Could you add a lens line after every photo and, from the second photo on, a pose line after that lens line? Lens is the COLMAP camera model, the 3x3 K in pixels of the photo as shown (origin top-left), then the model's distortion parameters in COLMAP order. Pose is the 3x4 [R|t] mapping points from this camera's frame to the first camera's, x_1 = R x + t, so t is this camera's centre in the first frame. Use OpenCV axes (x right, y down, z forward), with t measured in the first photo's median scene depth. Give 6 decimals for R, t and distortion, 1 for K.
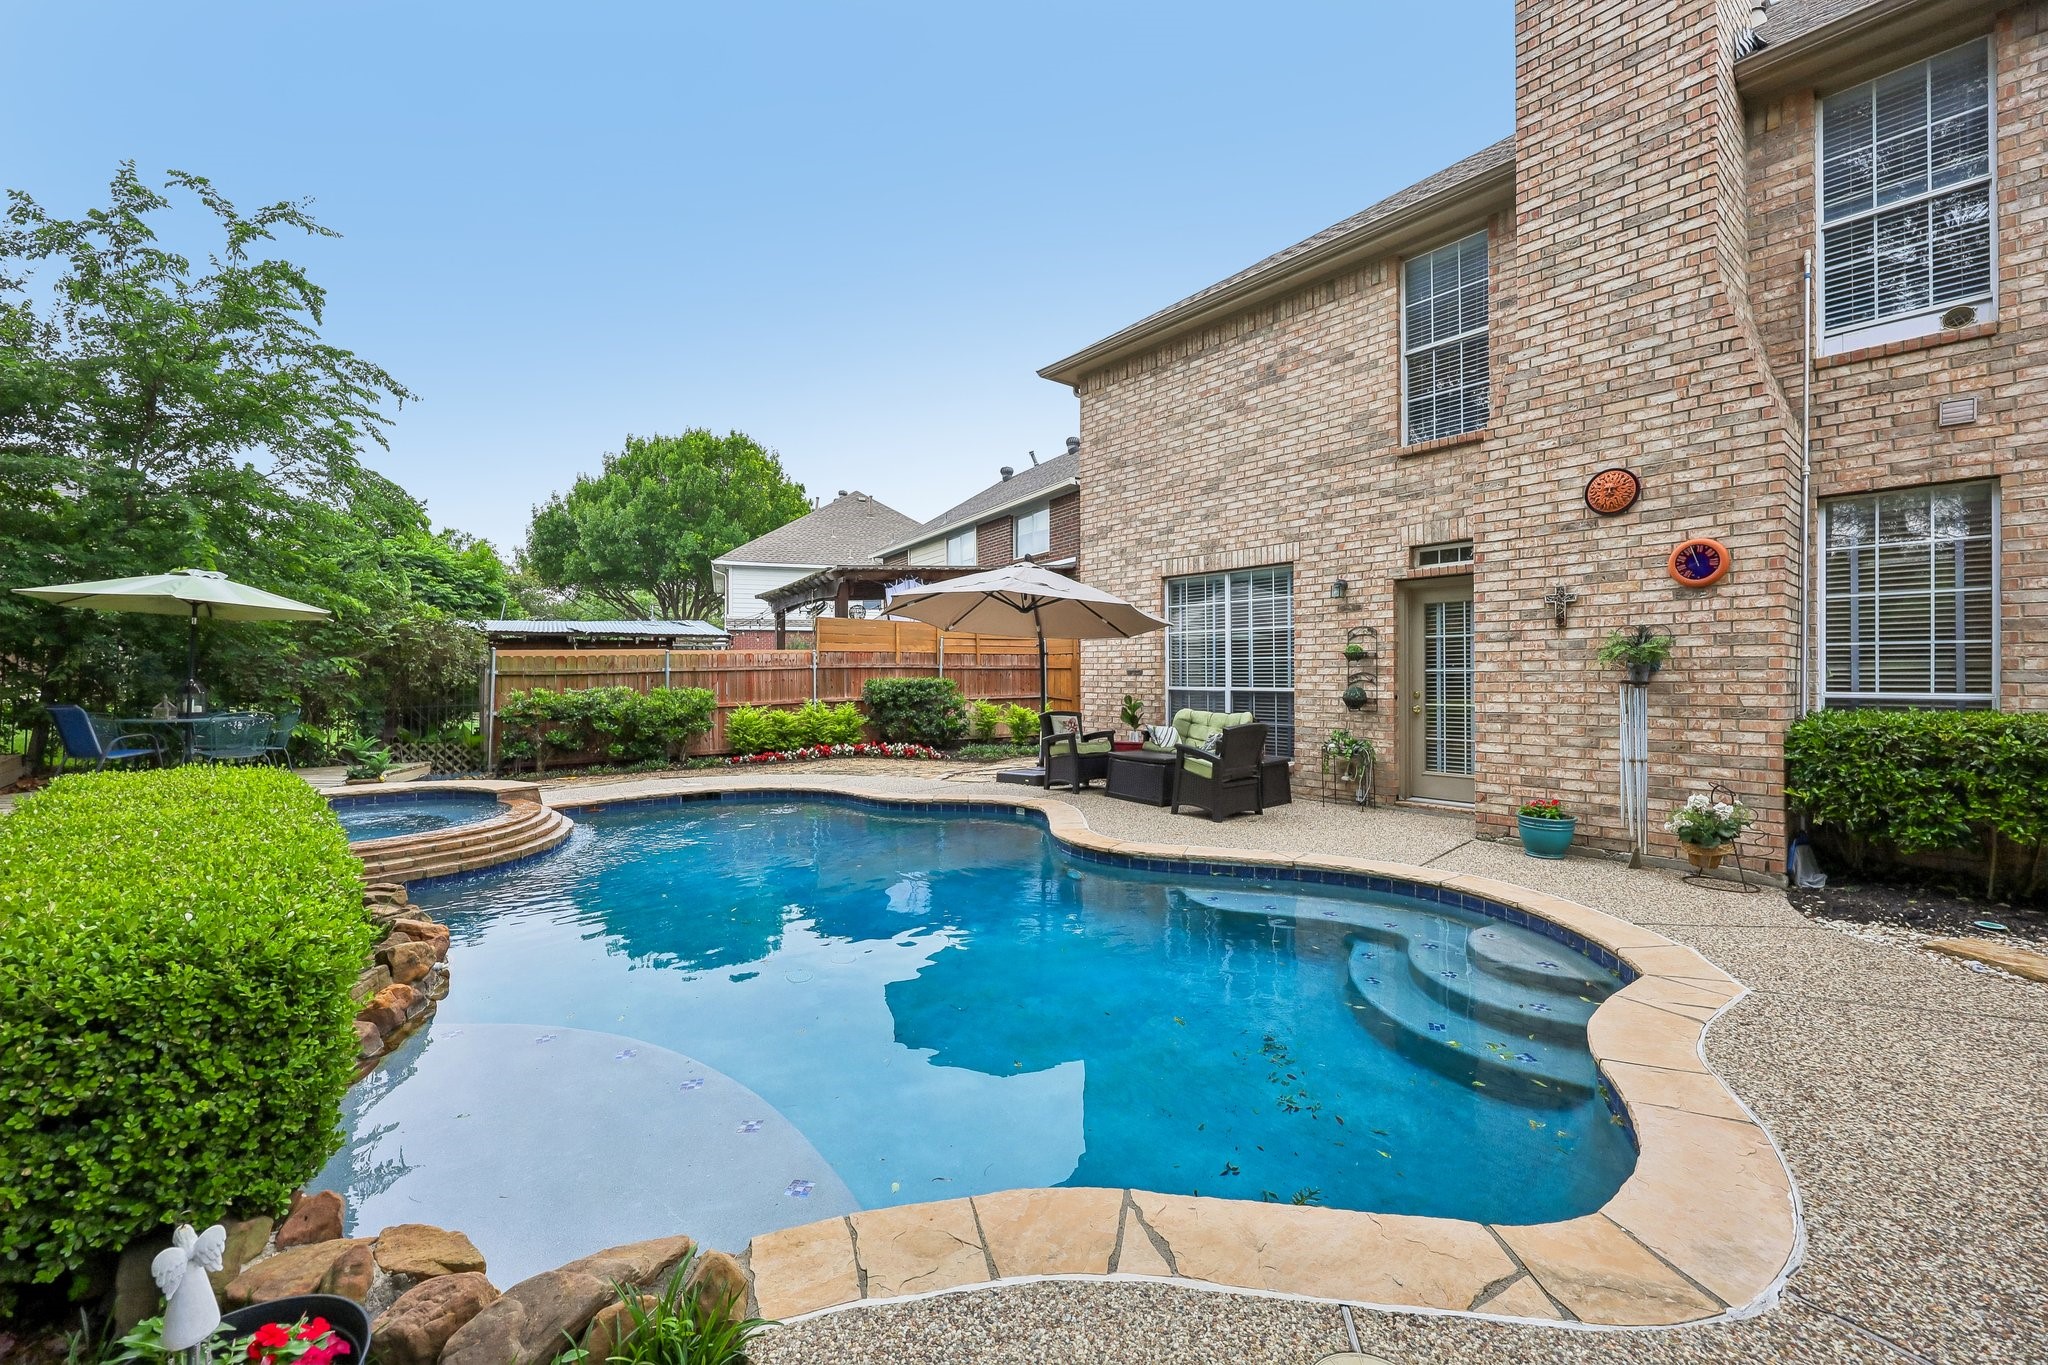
lens RADIAL K [[824.5, 0, 1028.1], [0, 824.5, 674.9], [0, 0, 1]] dist [-0.001049, 0.000557]
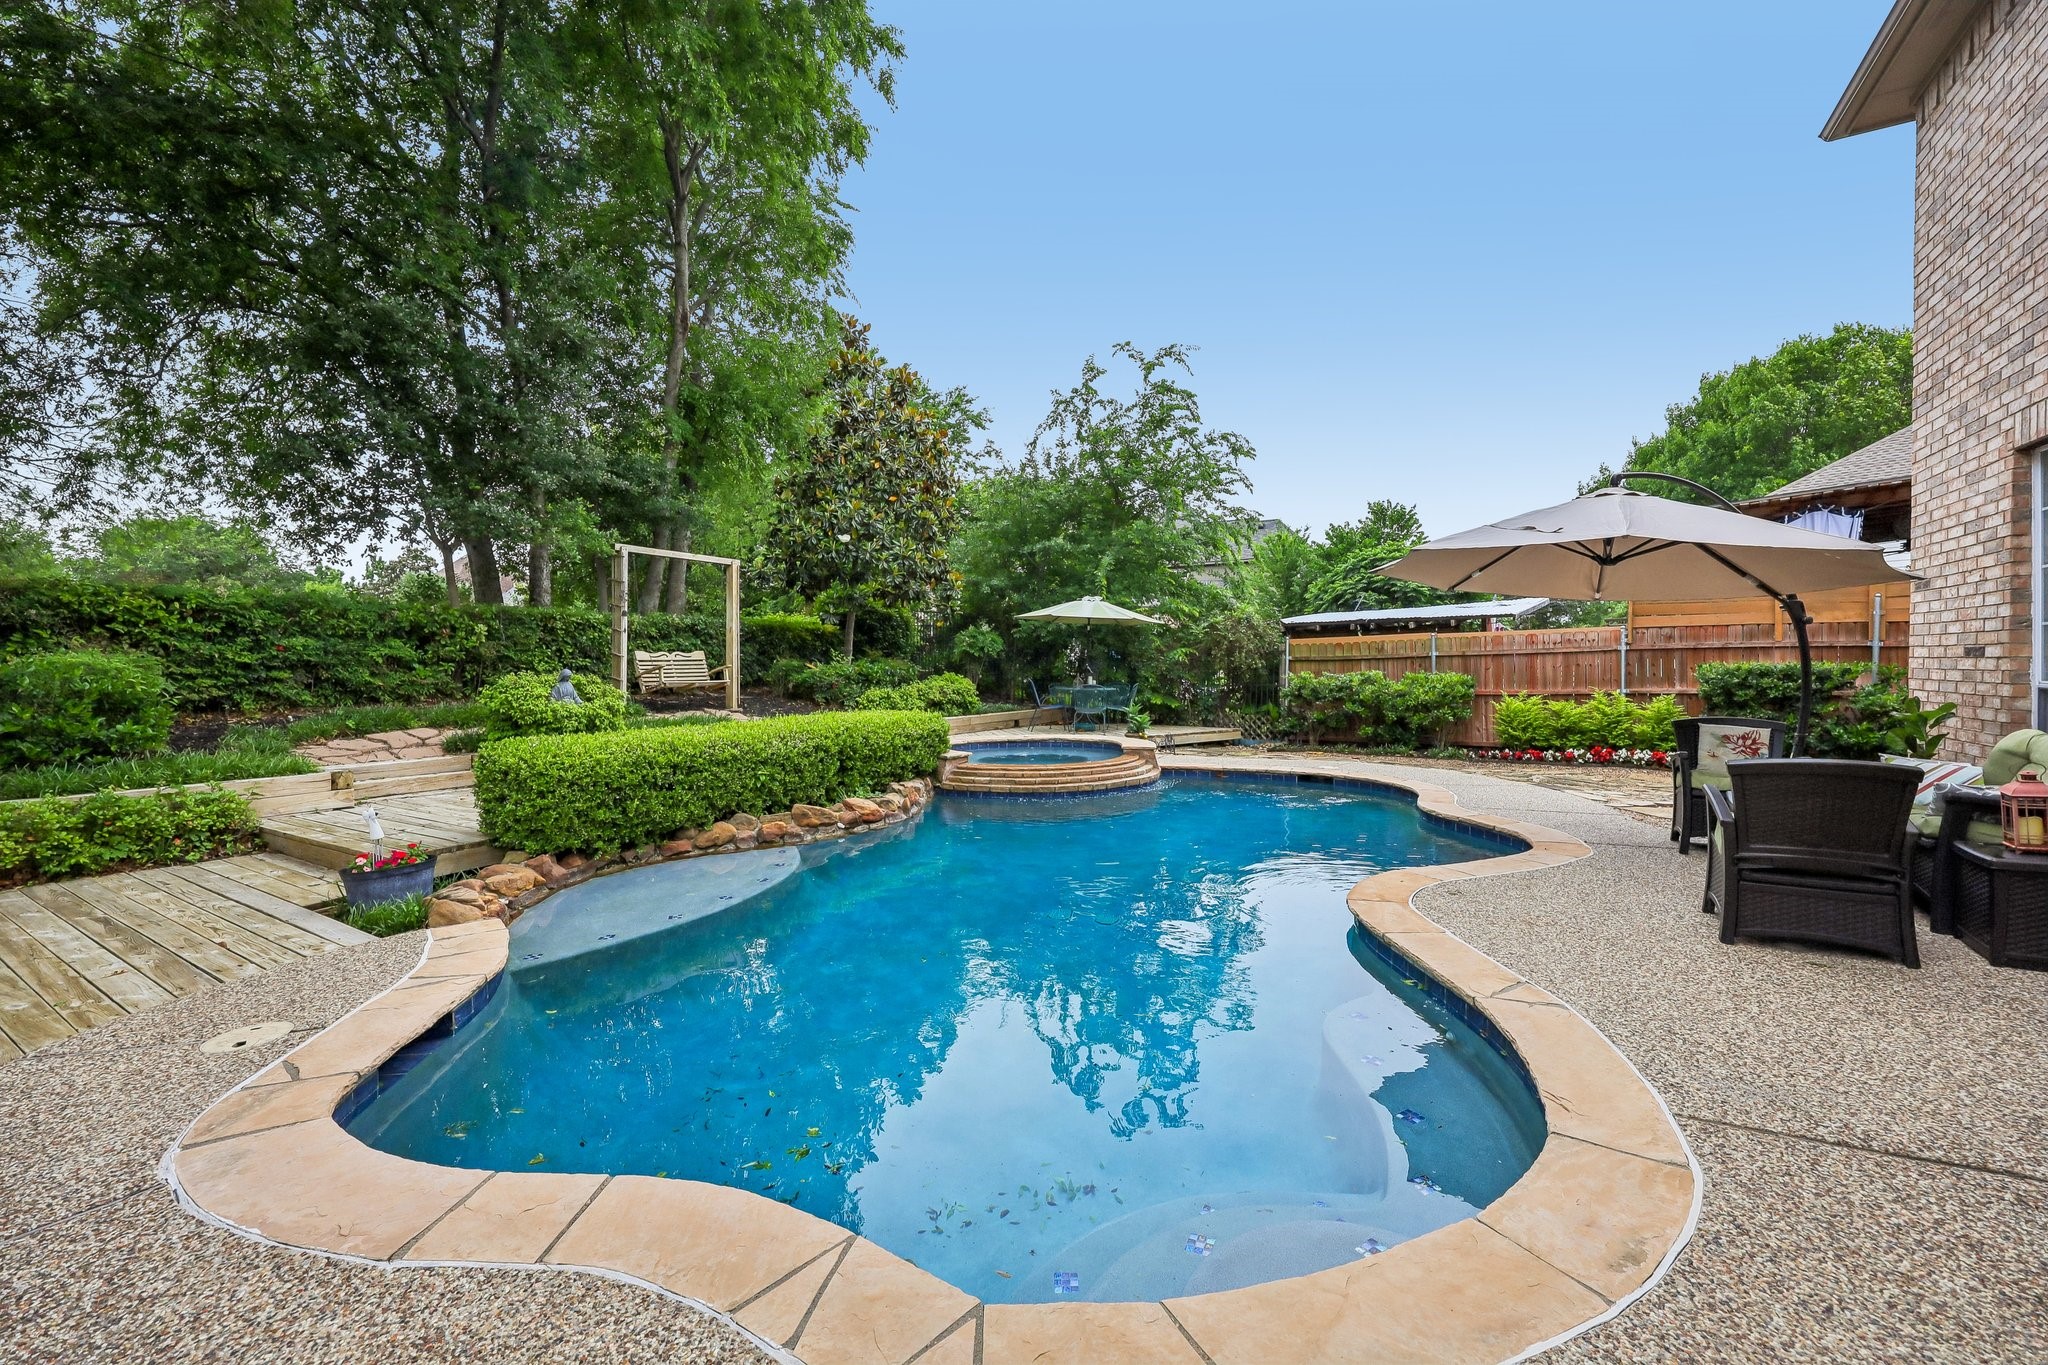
lens RADIAL K [[824.5, 0, 1028.1], [0, 824.5, 674.9], [0, 0, 1]] dist [-0.001049, 0.000557]
pose [[0.333487, 0.014107, -0.942649, 0.332801], [0.004053, 0.999857, 0.016397, 0.000645], [0.942746, -0.009289, 0.333383, 0.243246]]
